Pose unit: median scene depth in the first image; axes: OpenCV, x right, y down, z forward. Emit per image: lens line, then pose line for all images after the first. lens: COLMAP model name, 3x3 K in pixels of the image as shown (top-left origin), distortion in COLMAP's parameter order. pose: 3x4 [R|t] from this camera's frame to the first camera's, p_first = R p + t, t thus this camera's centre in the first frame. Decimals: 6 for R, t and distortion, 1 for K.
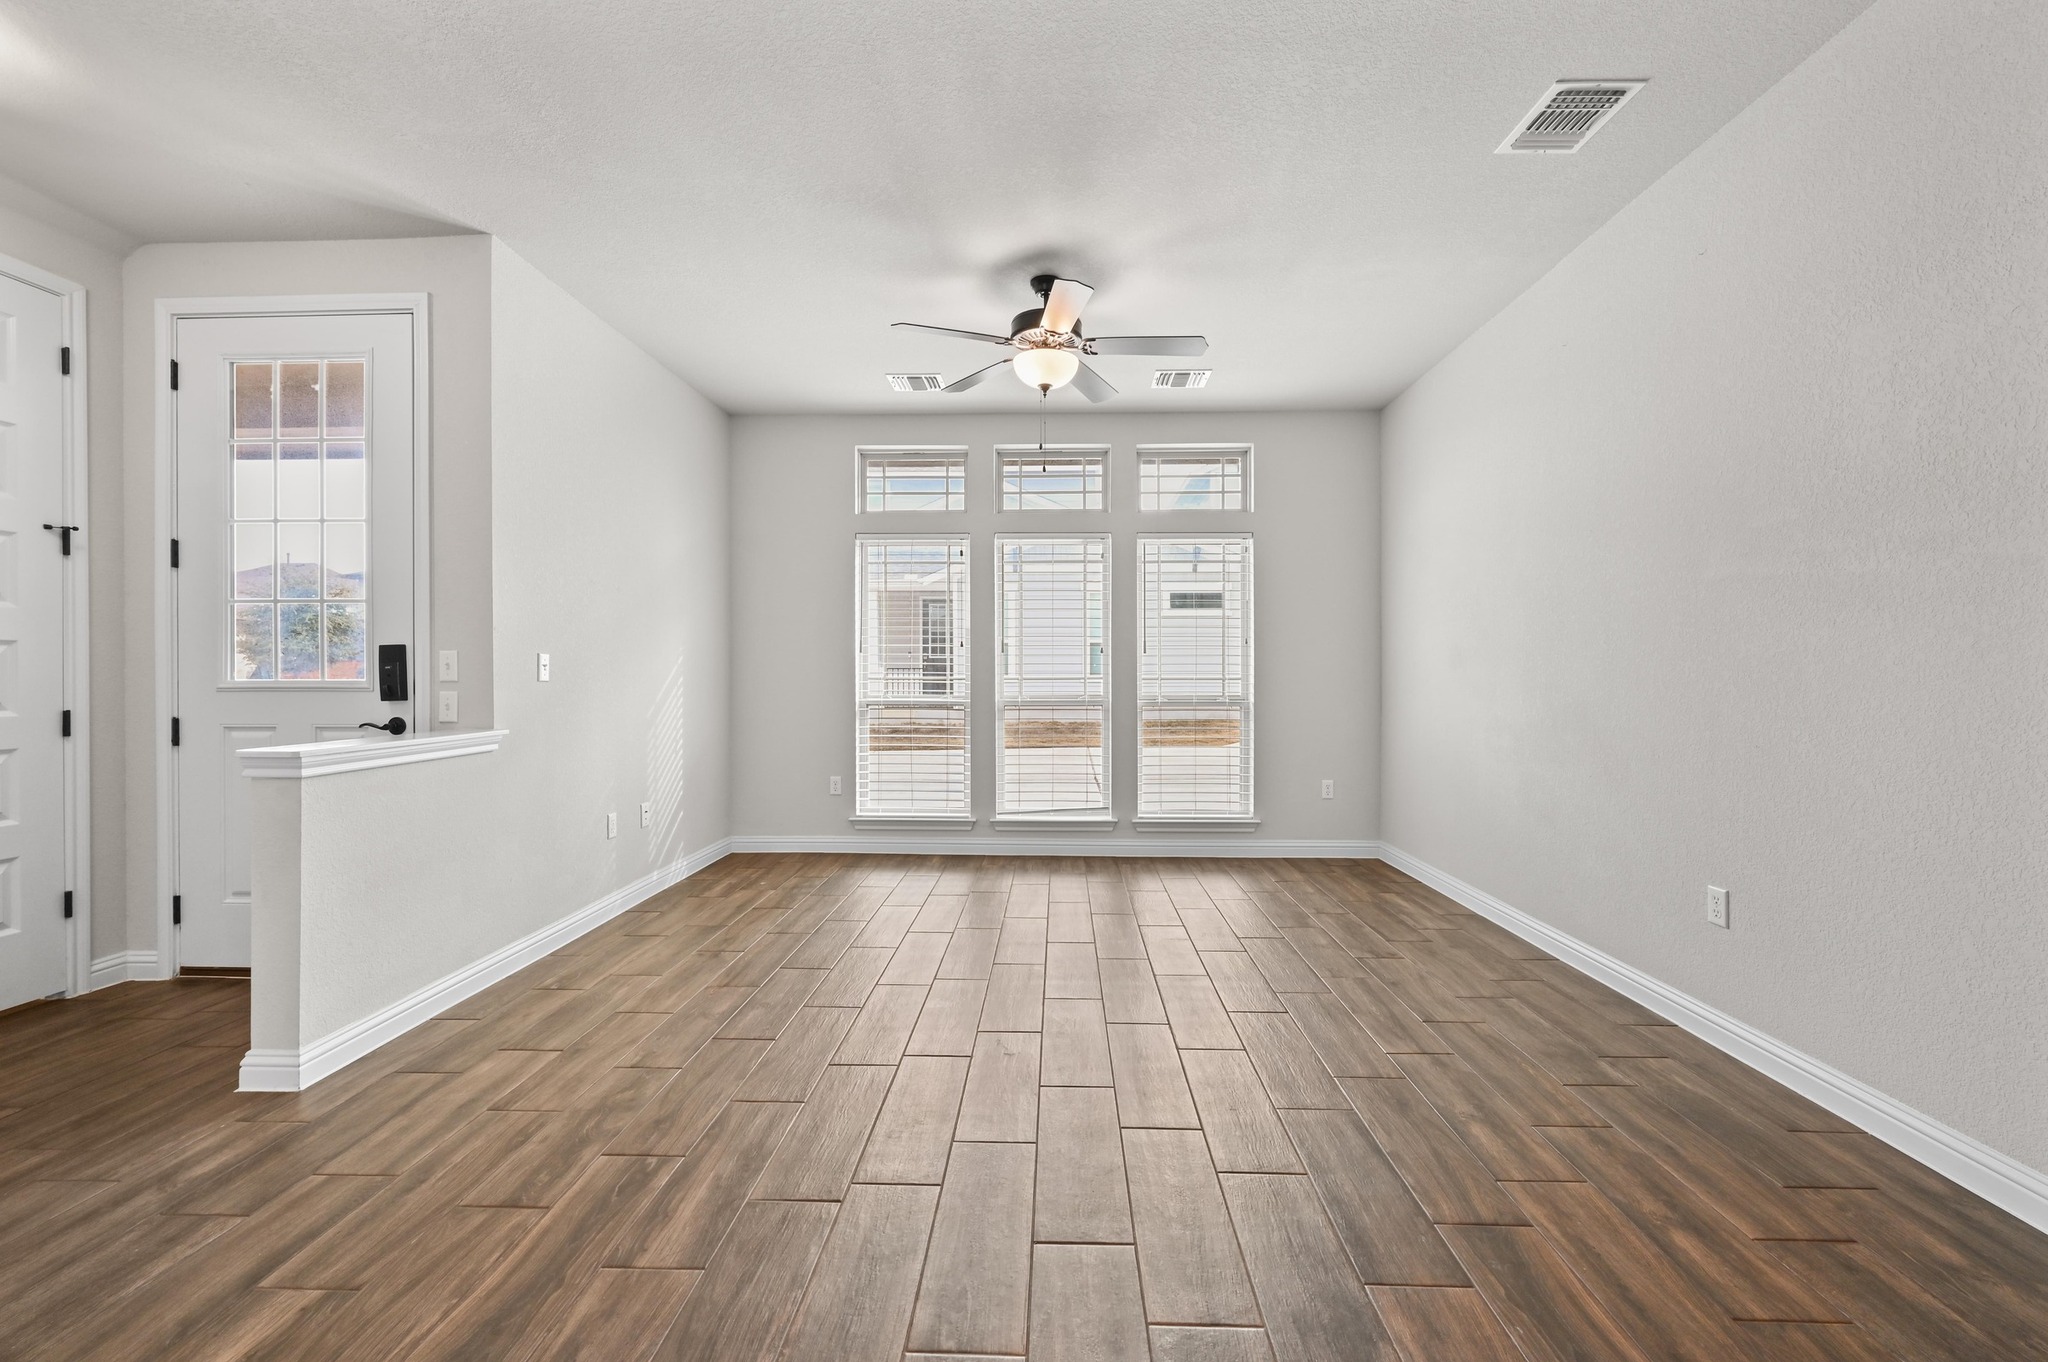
lens RADIAL K [[810.9, 0, 1033.0], [0, 810.9, 673.0], [0, 0, 1]] dist [0.000266, 0.000418]
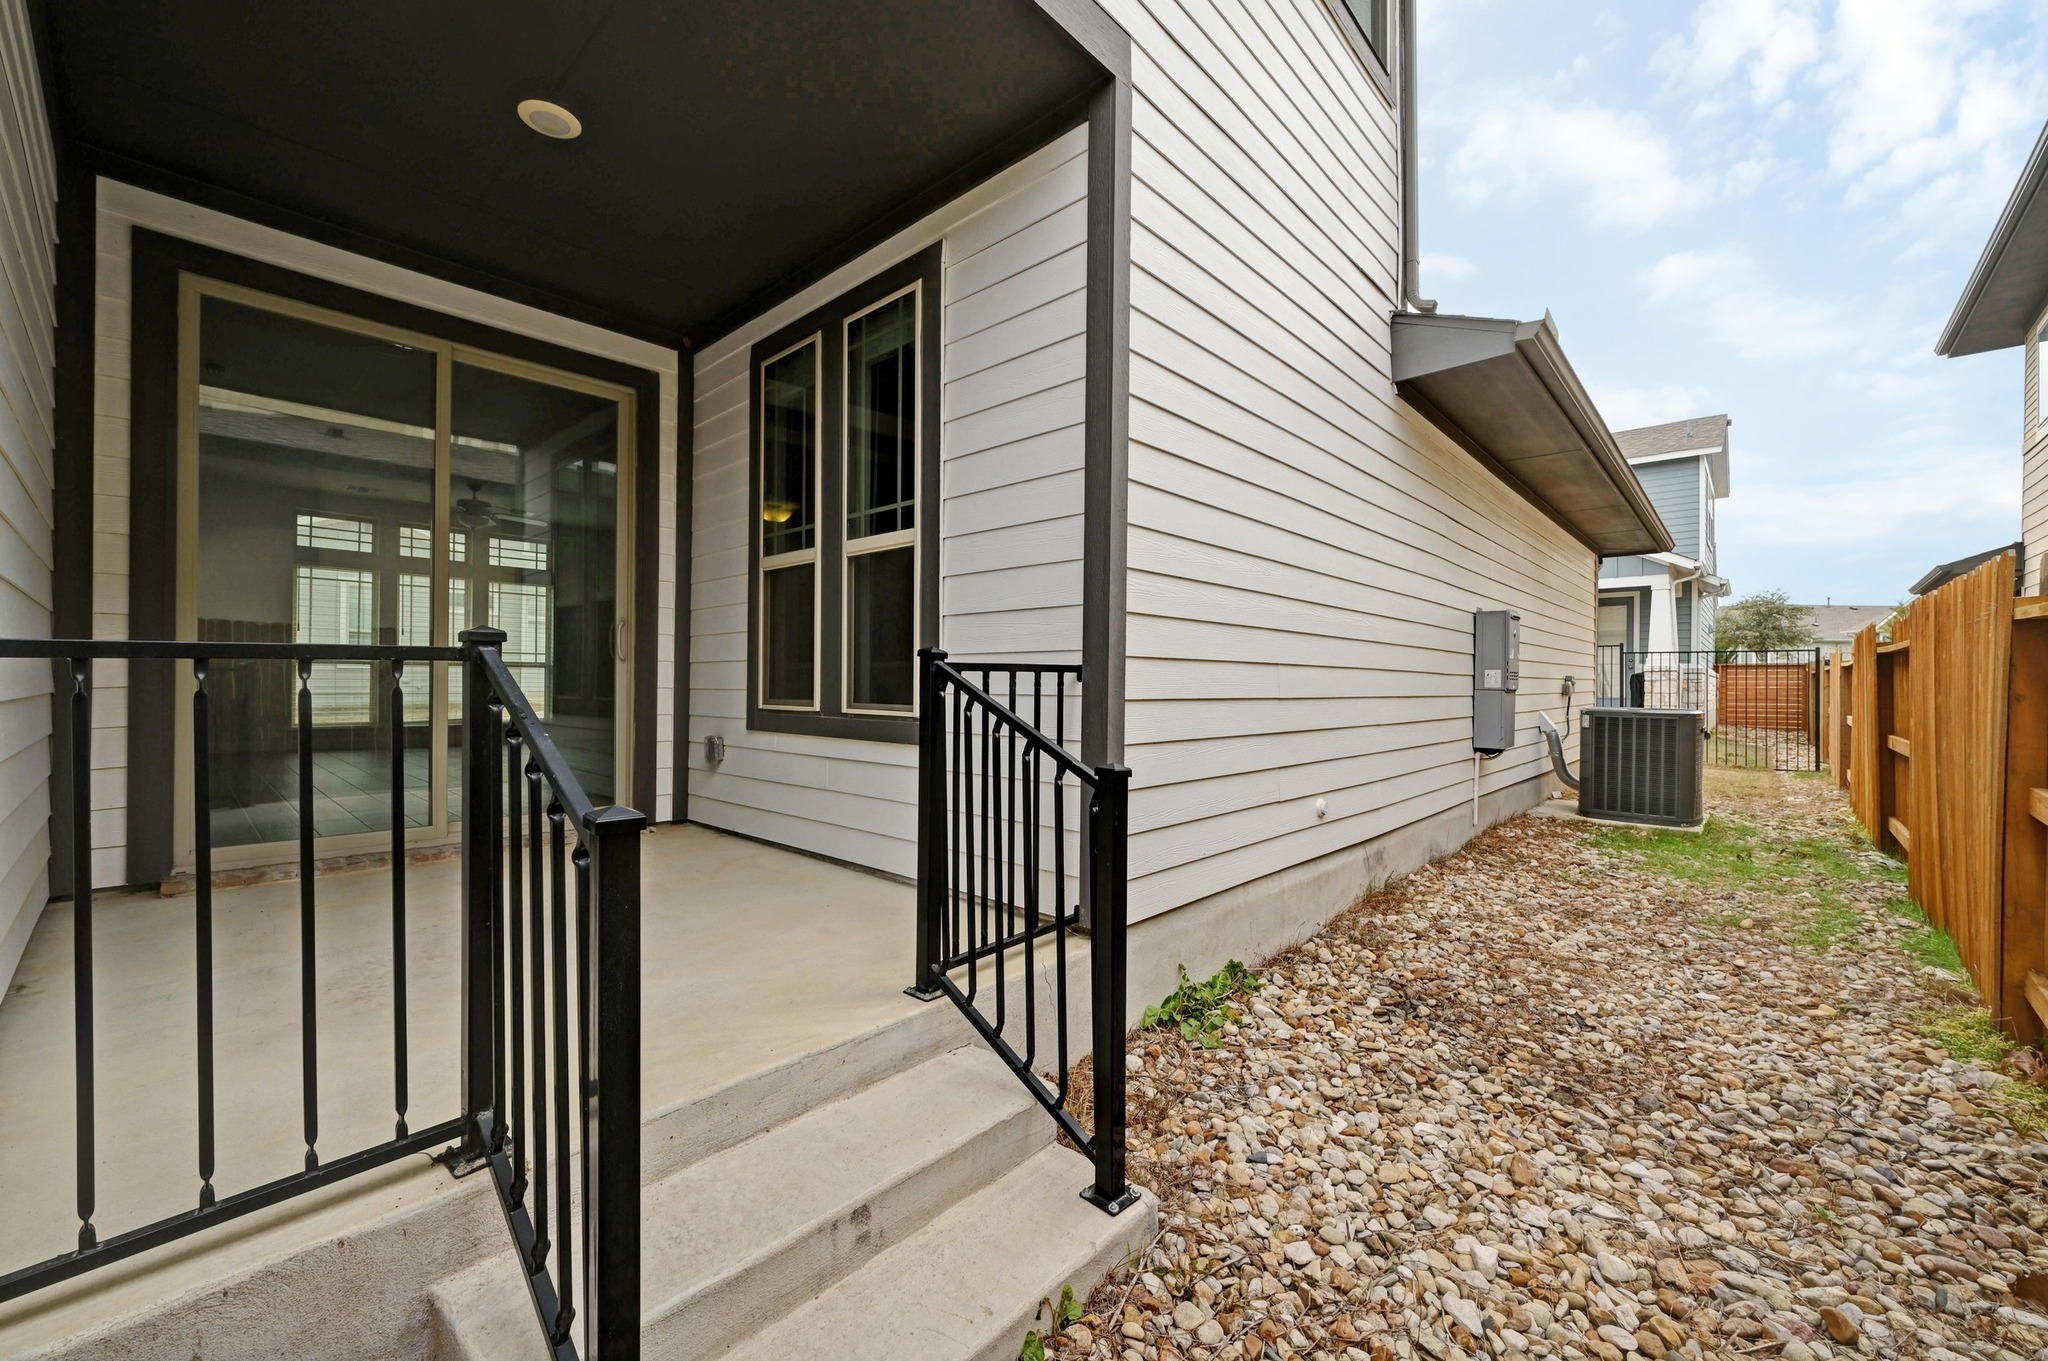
lens RADIAL K [[810.9, 0, 1025.0], [0, 810.9, 678.7], [0, 0, 1]] dist [0.000266, 0.000418]
pose [[0.647564, -0.000489, 0.762011, -0.891770], [0.002668, 0.999995, -0.001625, 0.173246], [-0.762006, 0.003085, 0.647562, -3.094521]]
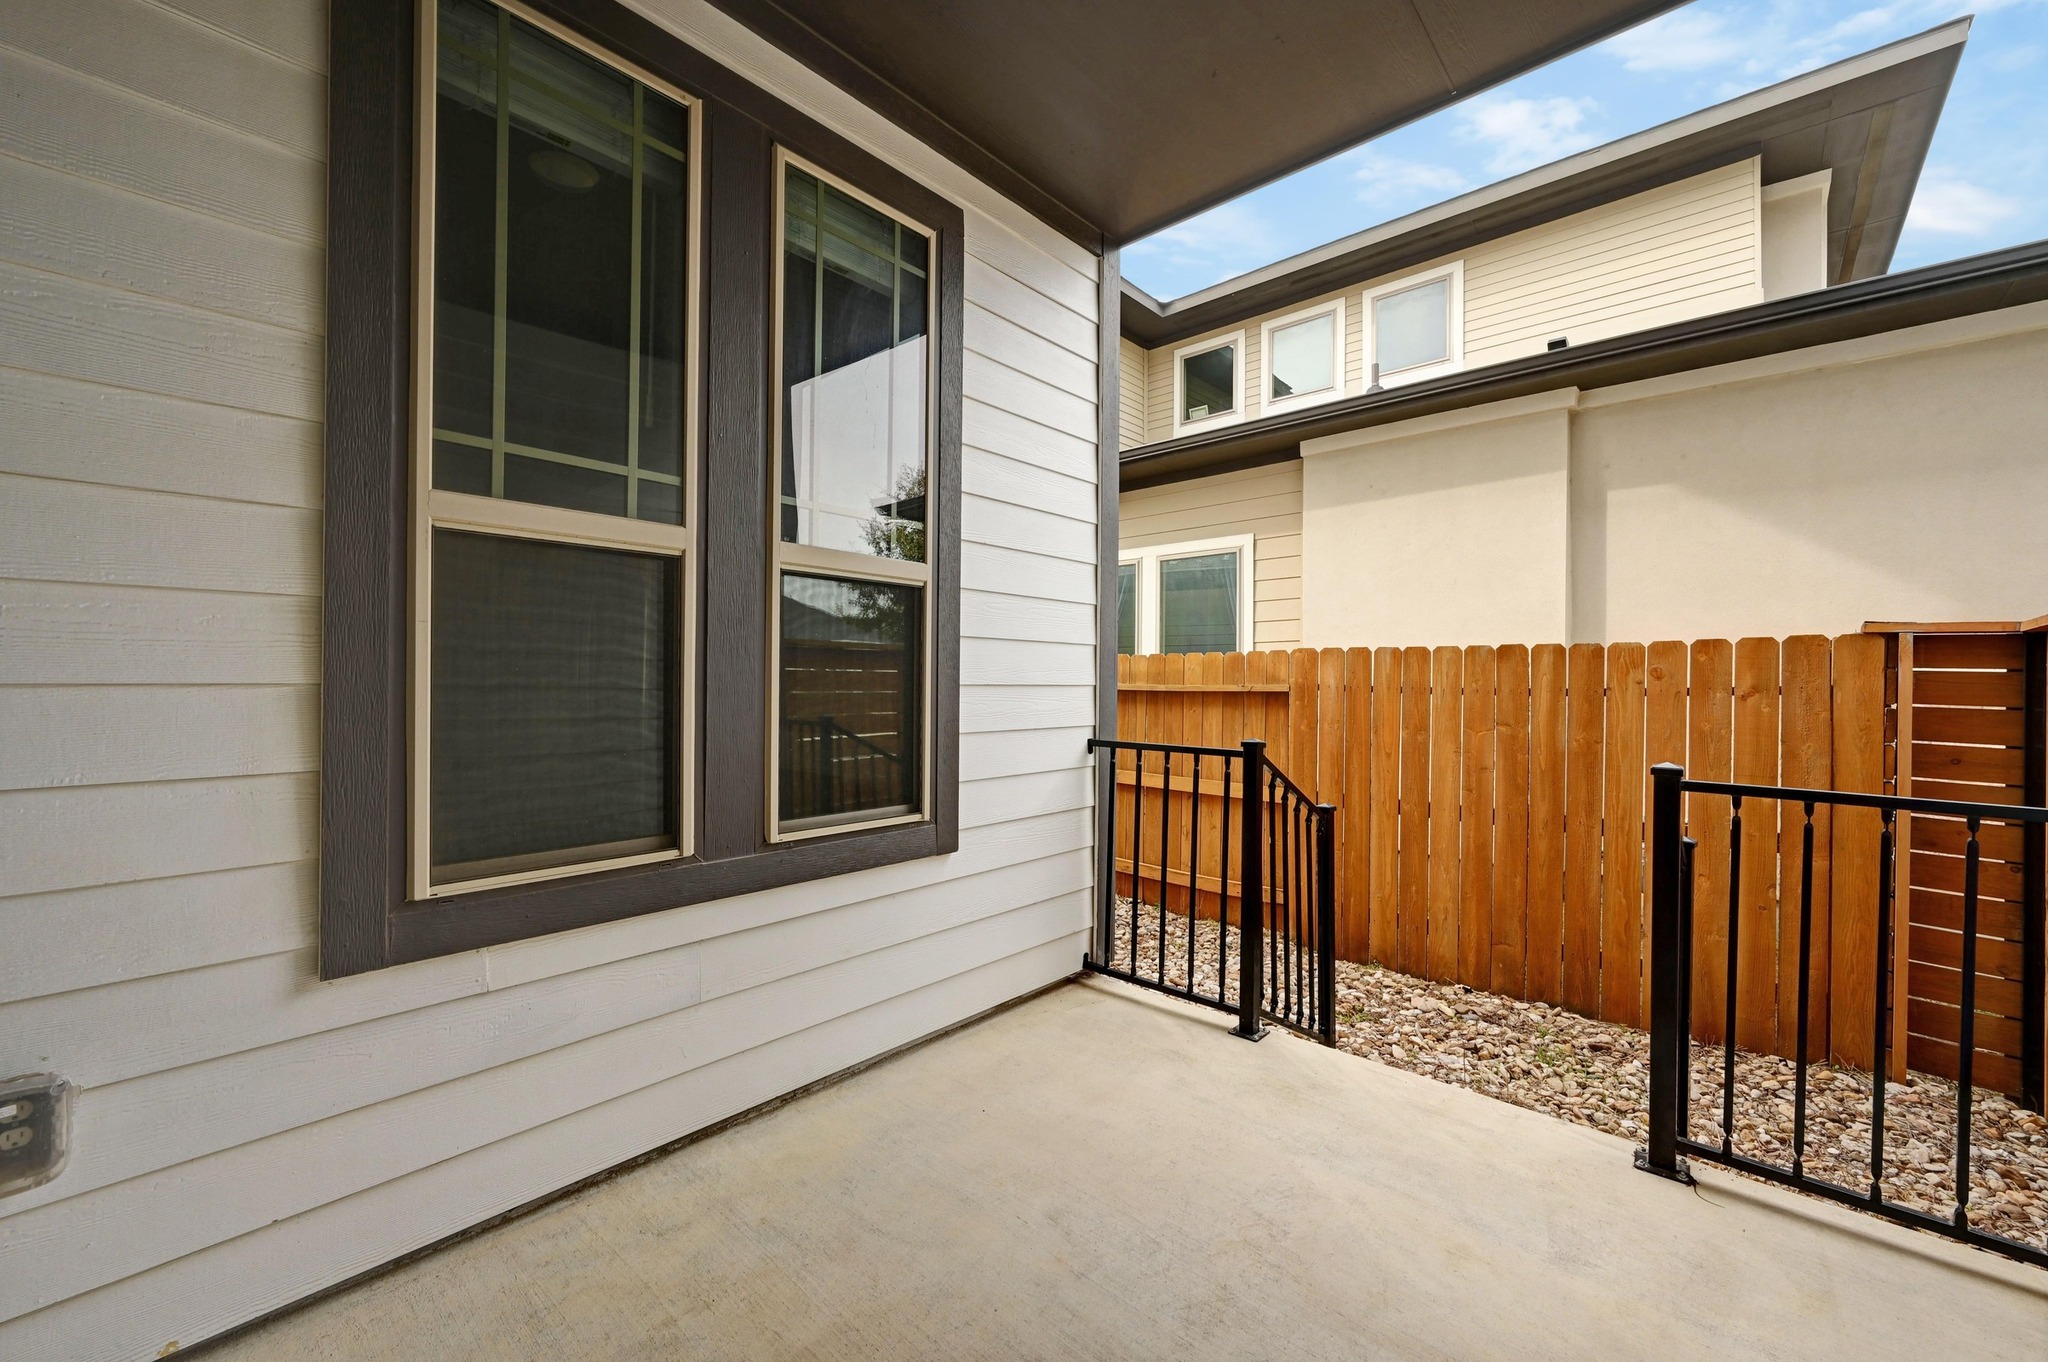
lens RADIAL K [[810.9, 0, 1014.3], [0, 810.9, 683.8], [0, 0, 1]] dist [0.000266, 0.000418]
pose [[-0.762764, -0.002600, 0.646672, -0.621763], [-0.006658, 0.999970, -0.003833, 0.023962], [-0.646643, -0.007229, -0.762759, -0.660604]]
